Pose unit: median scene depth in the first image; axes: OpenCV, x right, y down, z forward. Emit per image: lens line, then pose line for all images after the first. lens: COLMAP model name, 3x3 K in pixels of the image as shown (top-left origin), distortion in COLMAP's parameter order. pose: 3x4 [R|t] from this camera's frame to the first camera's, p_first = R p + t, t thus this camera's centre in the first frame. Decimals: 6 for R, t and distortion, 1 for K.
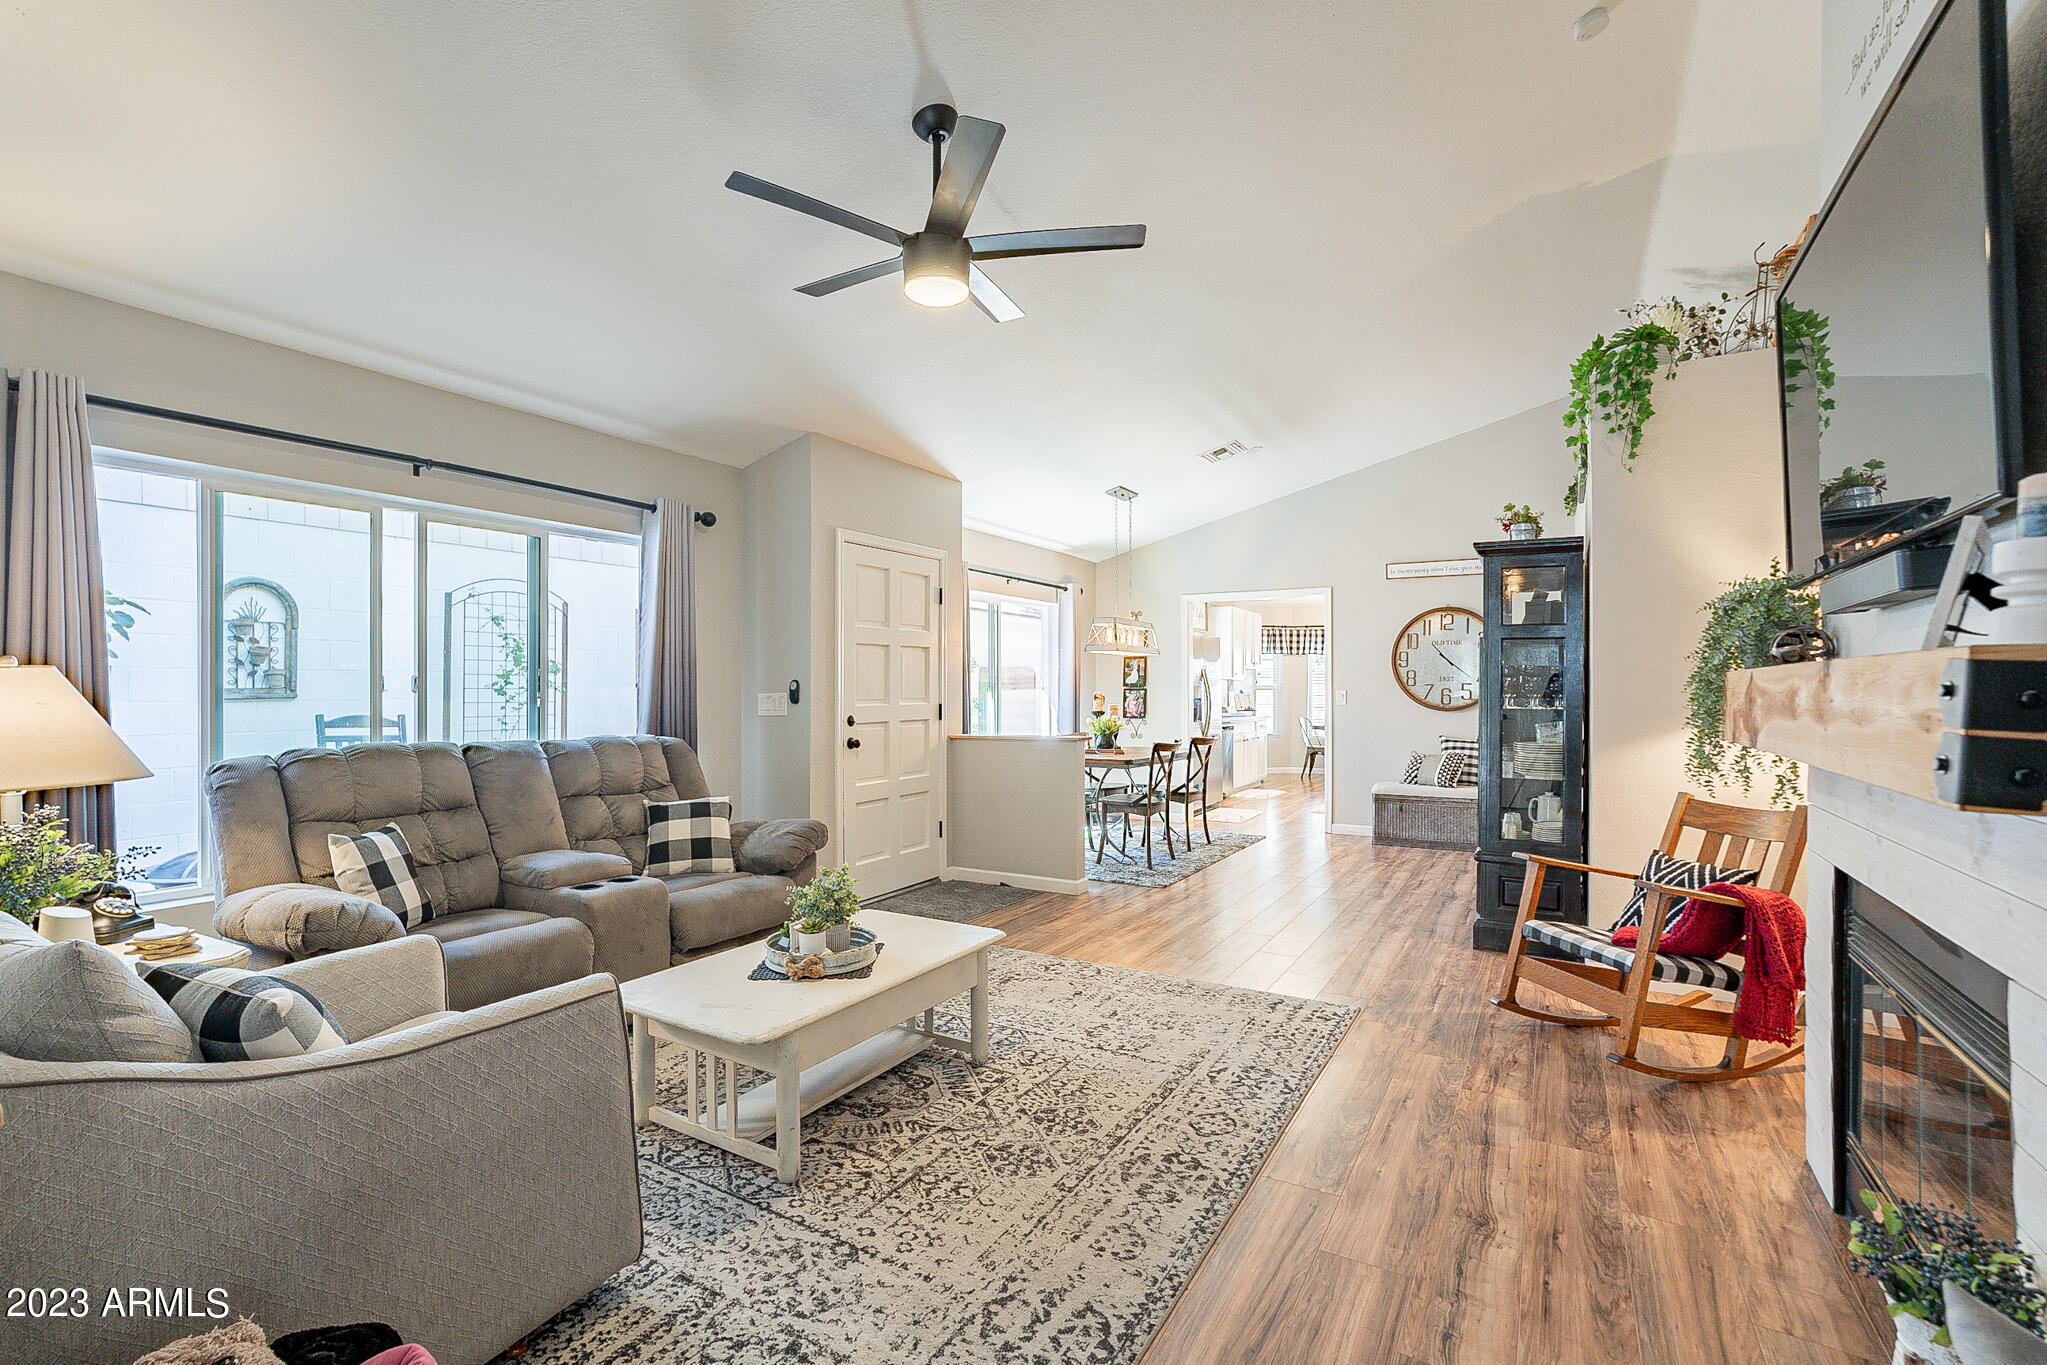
lens RADIAL K [[965.6, 0, 1015.9], [0, 965.6, 683.3], [0, 0, 1]] dist [-0.064030, 0.028297]
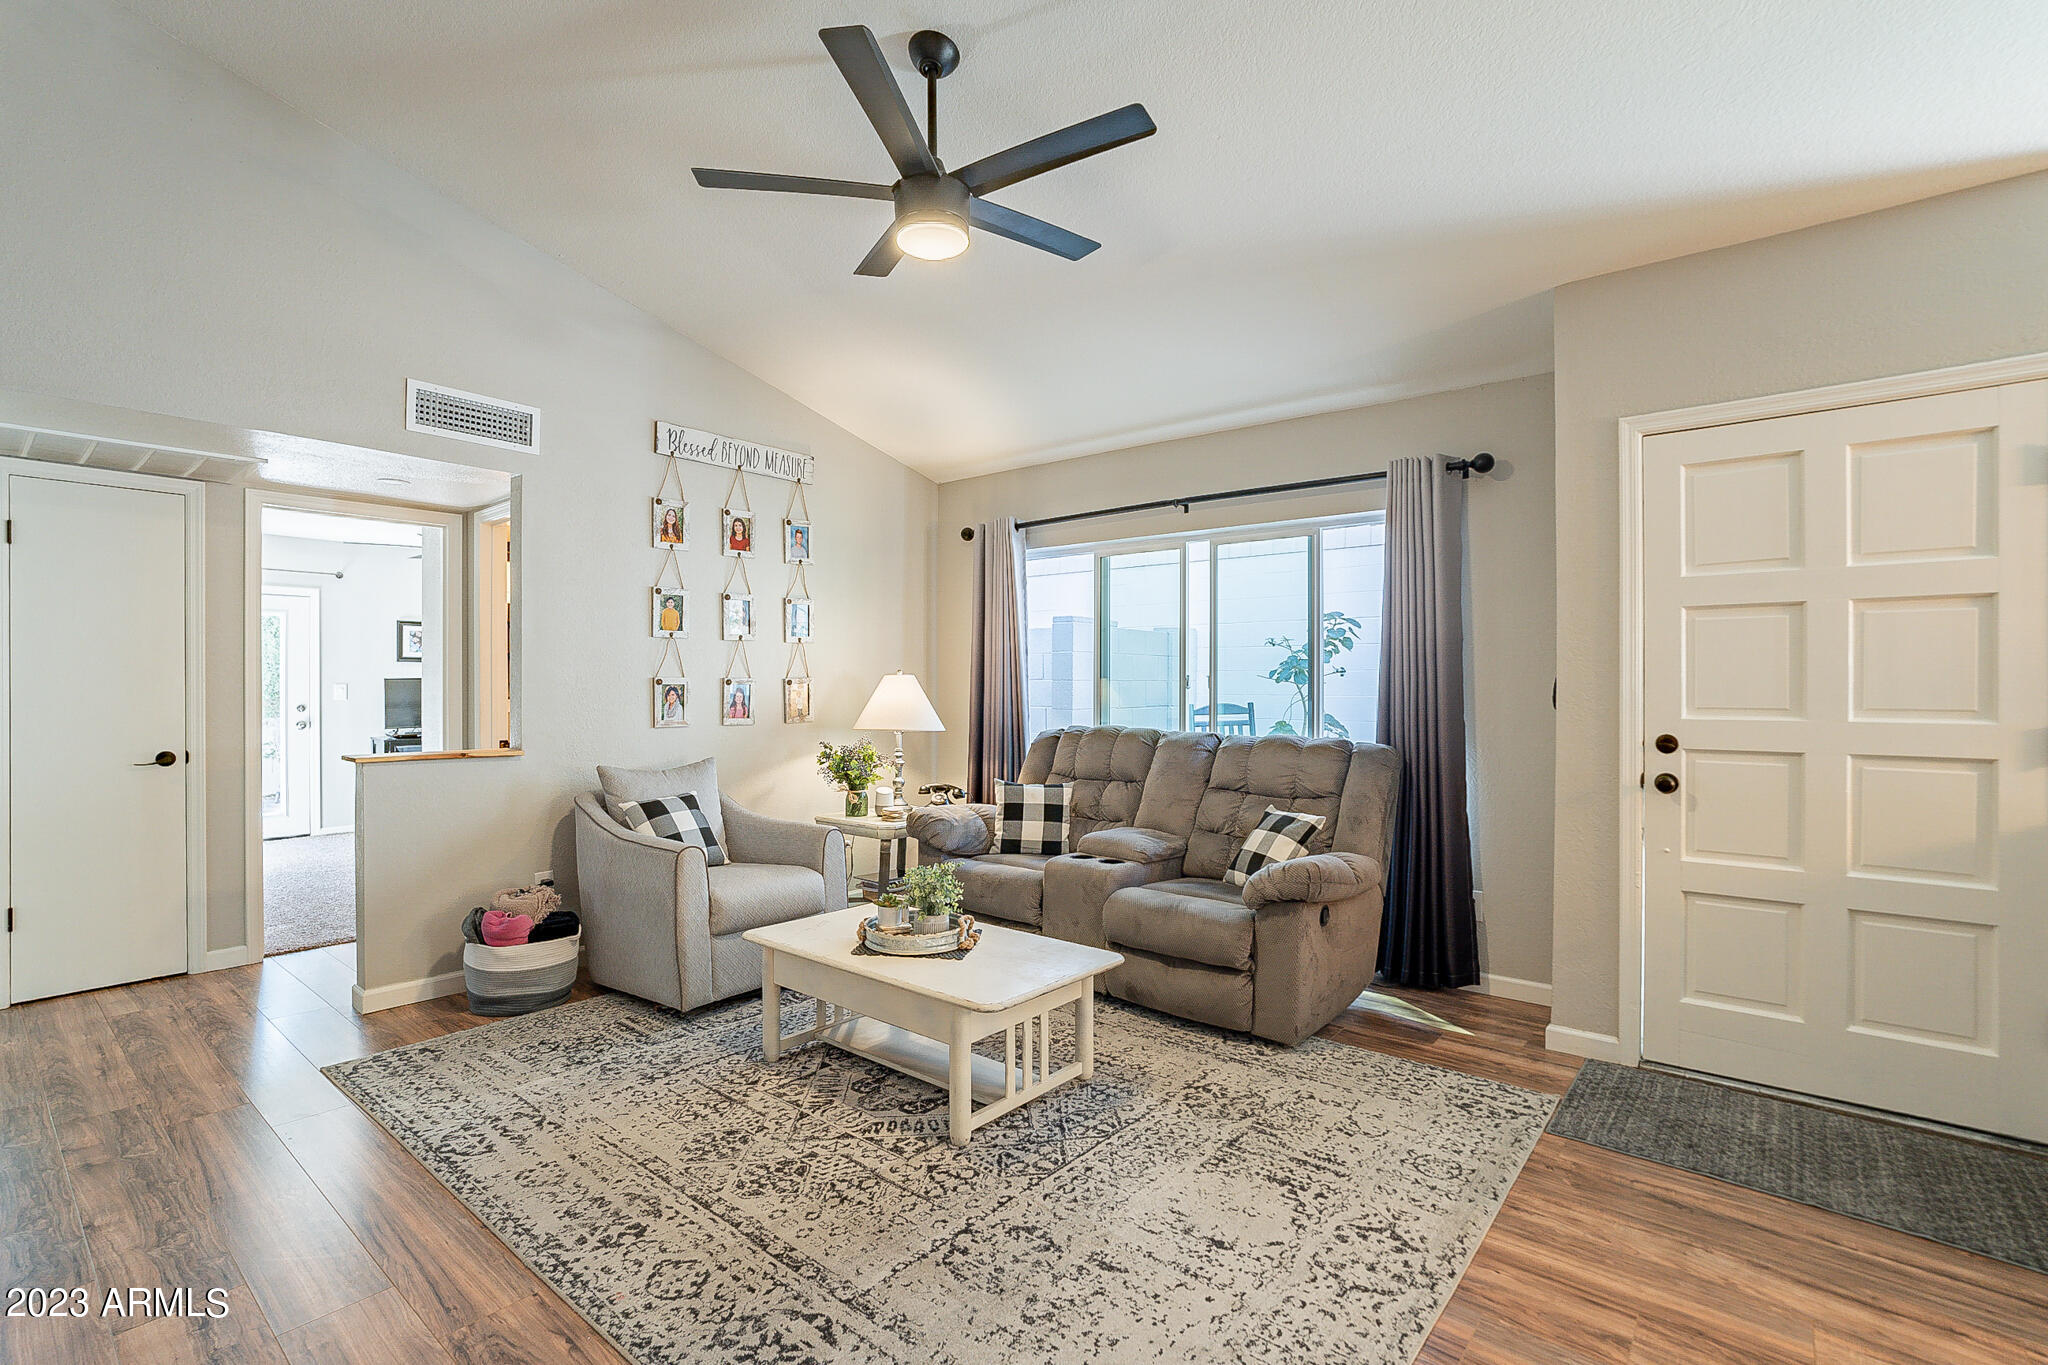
lens RADIAL K [[966.1, 0, 1016.4], [0, 966.1, 683.3], [0, 0, 1]] dist [-0.064030, 0.028297]
pose [[-0.193181, -0.002937, -0.981159, 0.786978], [0.000488, 0.999995, -0.003089, 0.008038], [0.981163, -0.001076, -0.193179, 1.267140]]
